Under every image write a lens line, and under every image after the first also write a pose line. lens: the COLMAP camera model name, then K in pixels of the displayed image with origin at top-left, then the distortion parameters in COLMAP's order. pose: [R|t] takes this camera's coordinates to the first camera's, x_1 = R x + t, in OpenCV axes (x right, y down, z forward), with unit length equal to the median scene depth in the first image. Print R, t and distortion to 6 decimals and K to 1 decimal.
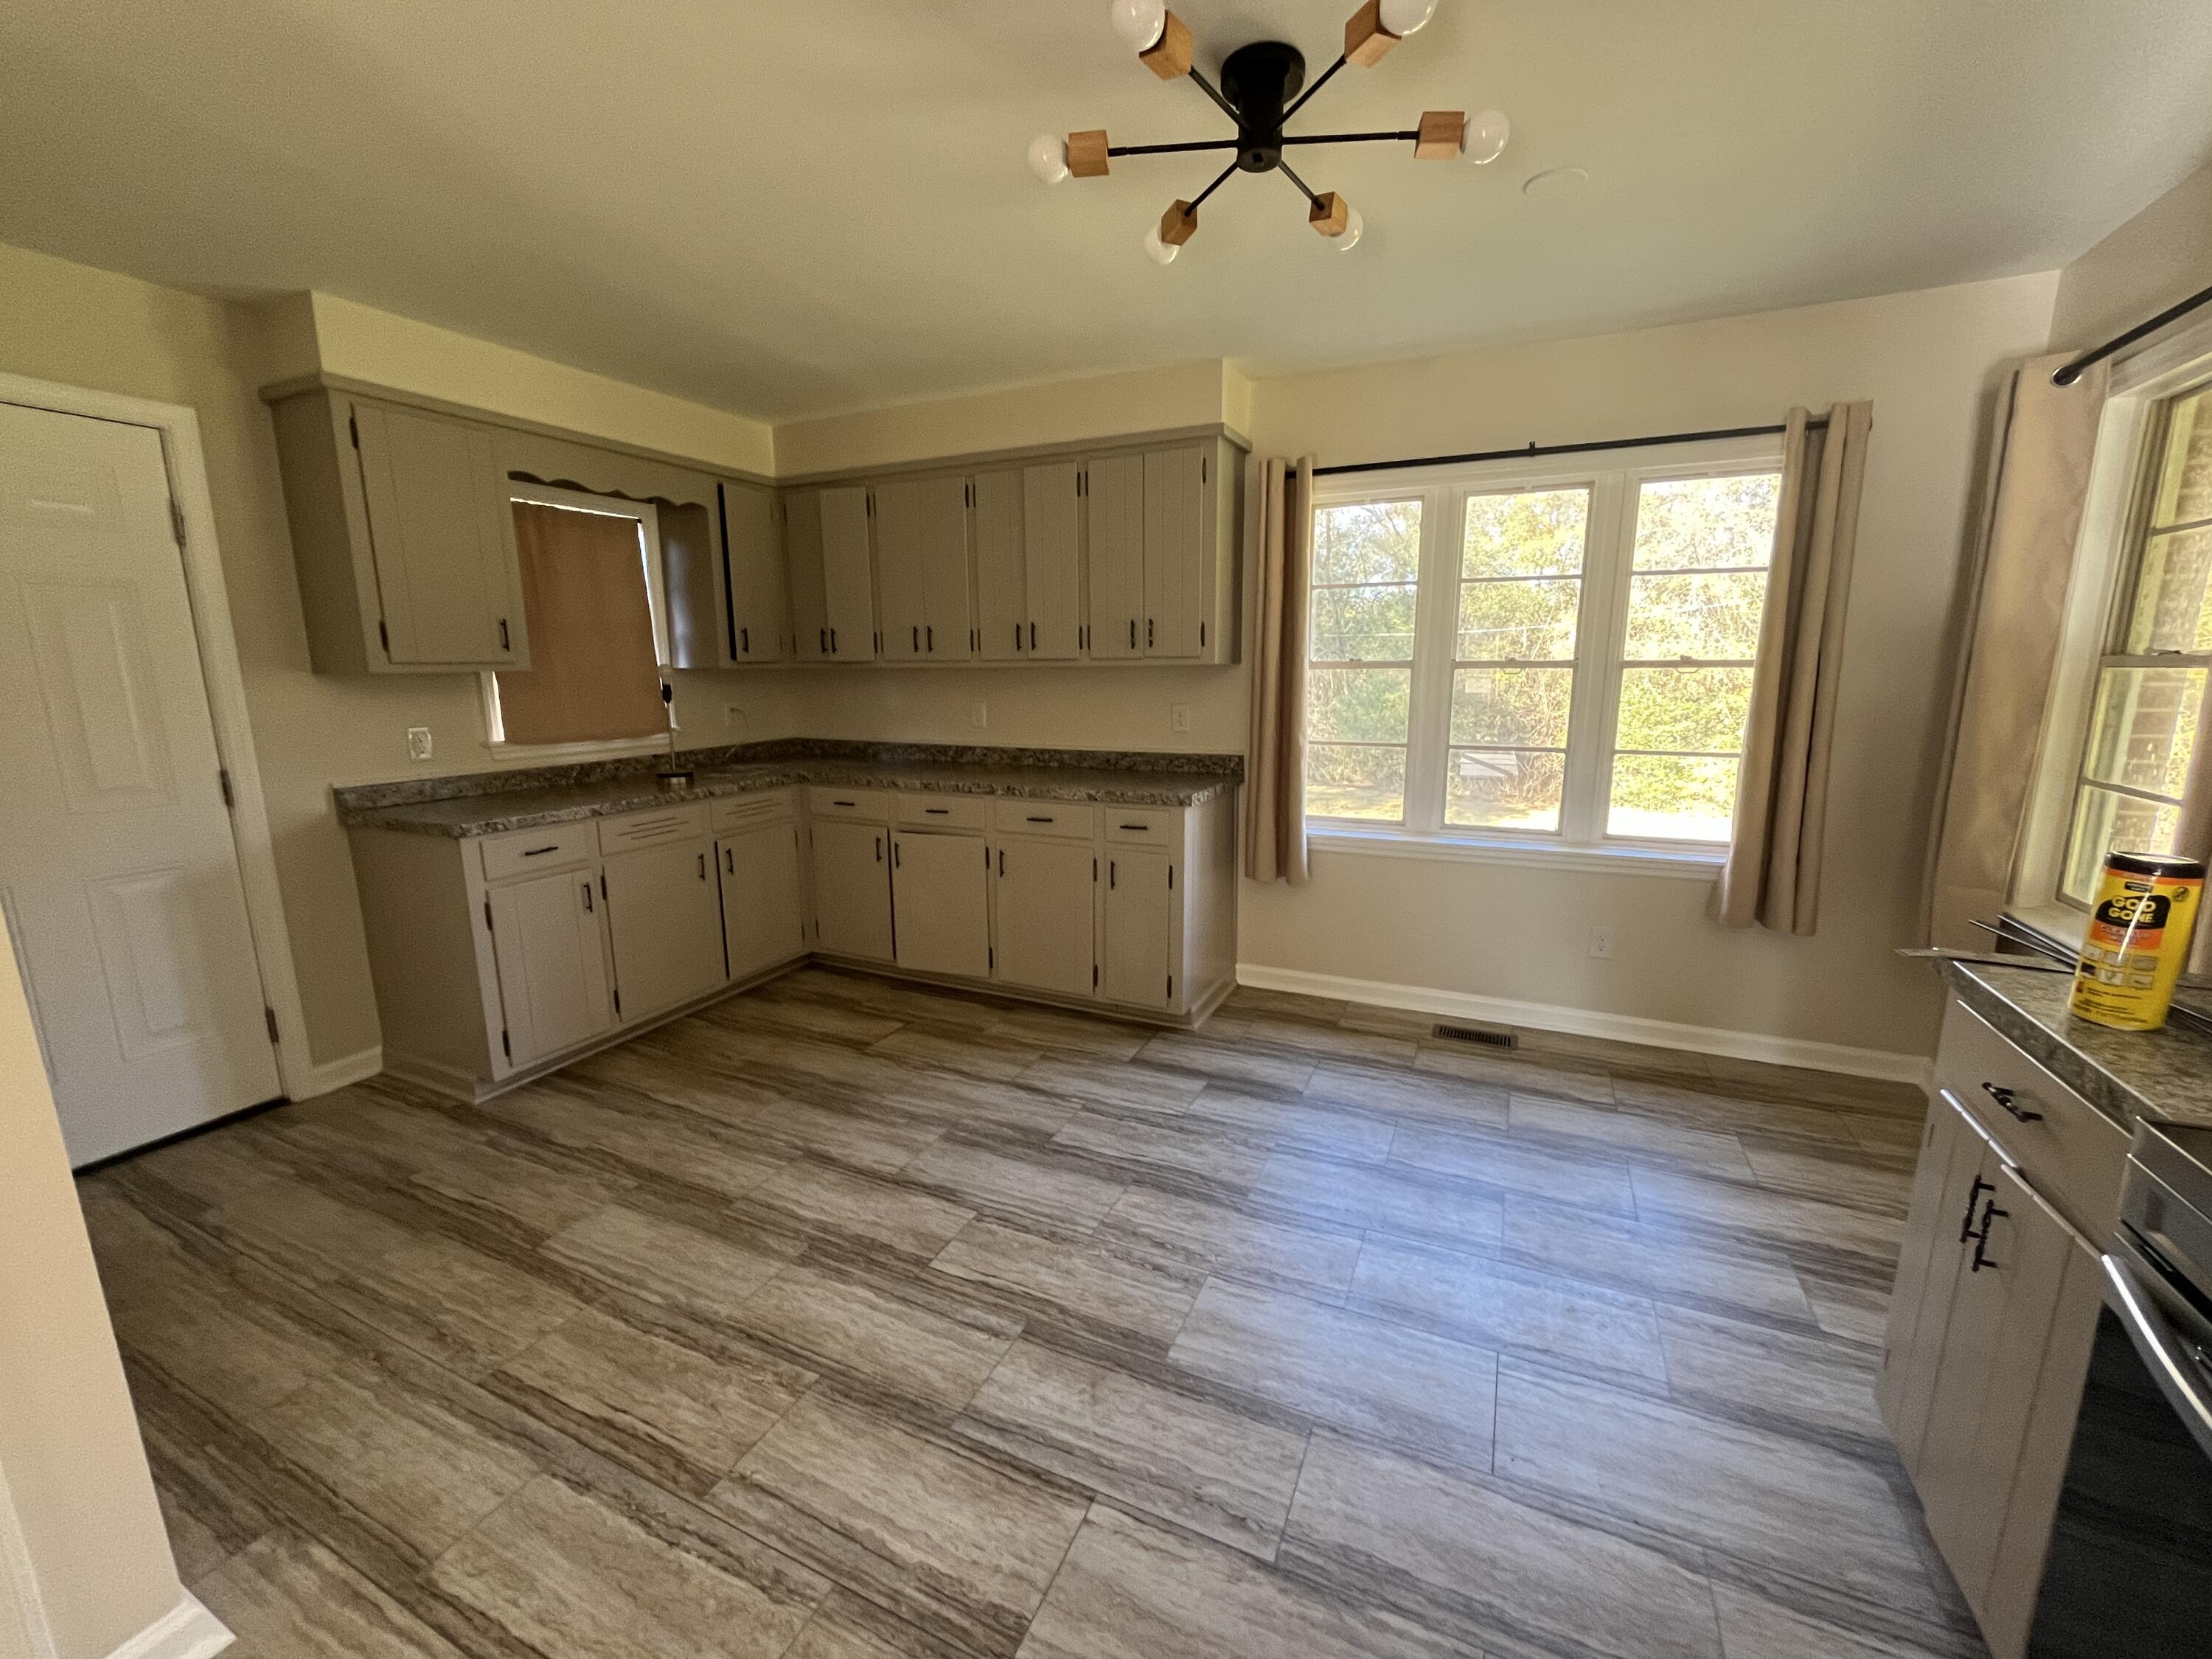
lens RADIAL K [[895.8, 0, 1101.4], [0, 895.8, 825.5], [0, 0, 1]] dist [-0.003349, -0.000178]
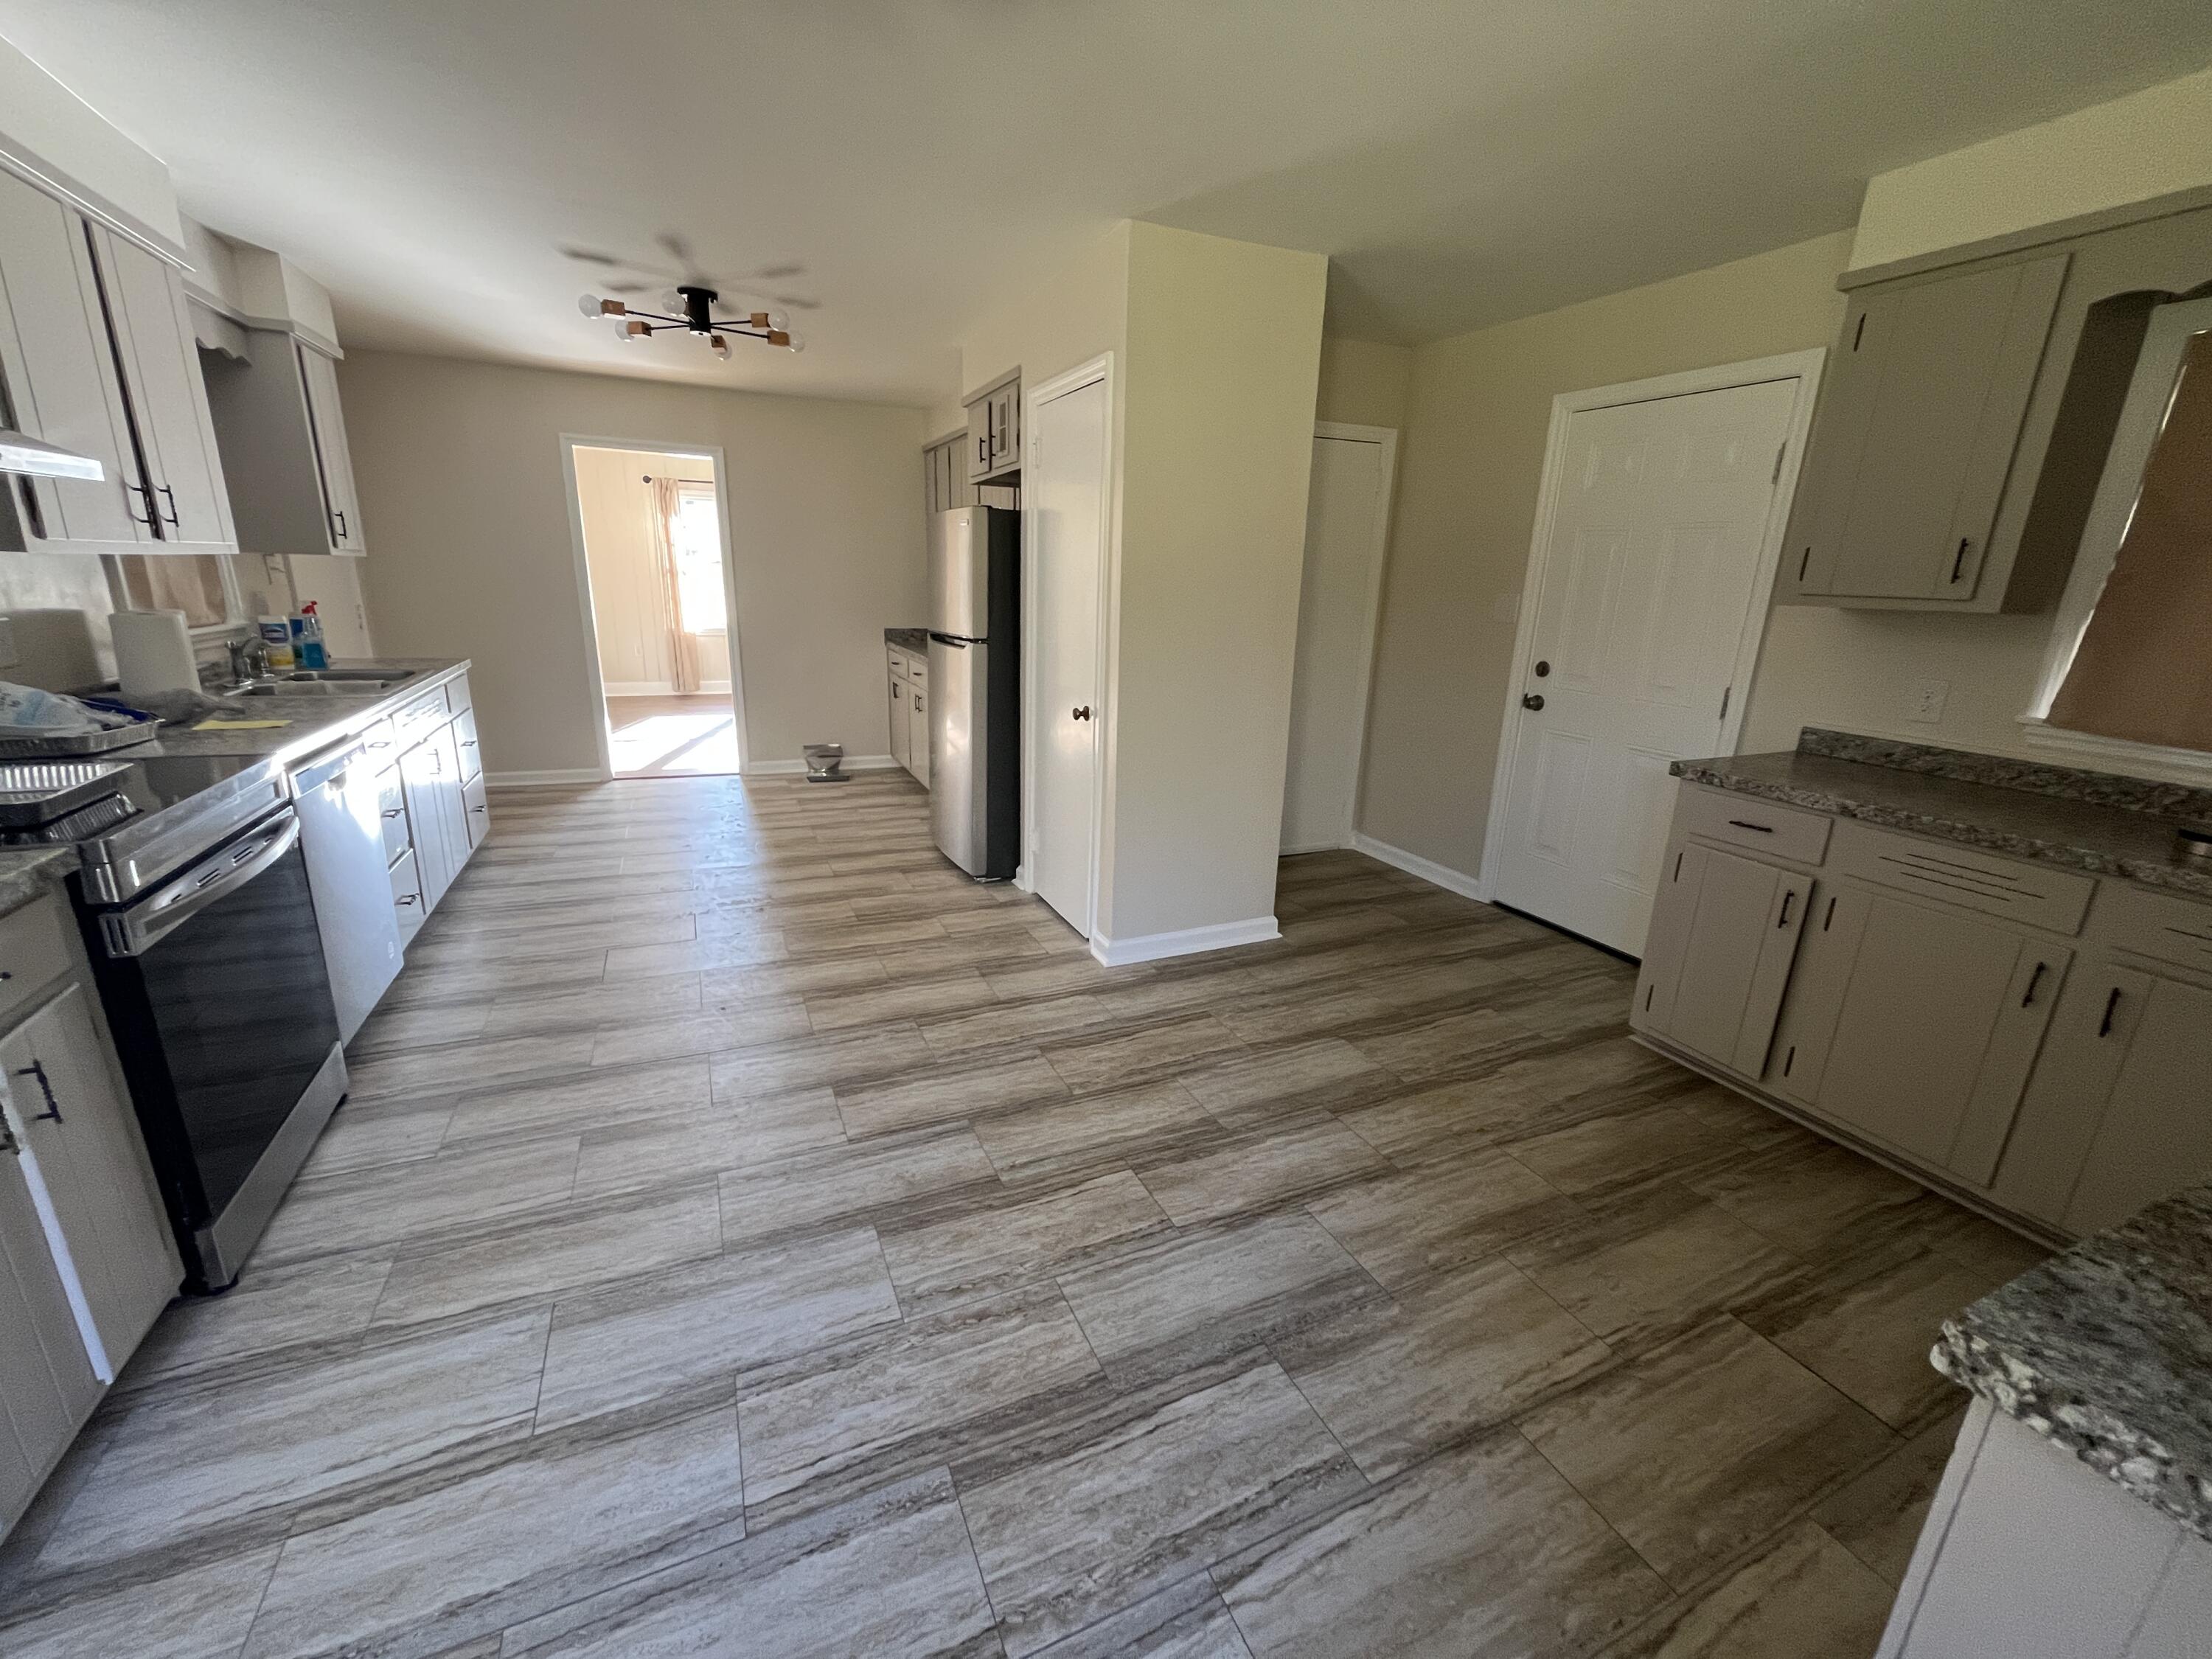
lens RADIAL K [[895.8, 0, 1103.2], [0, 895.8, 831.0], [0, 0, 1]] dist [-0.003349, -0.000178]
pose [[-0.647334, 0.197002, -0.736308, 0.448070], [-0.164674, 0.907058, 0.387463, -0.228075], [0.744205, 0.372069, -0.554729, 1.224354]]
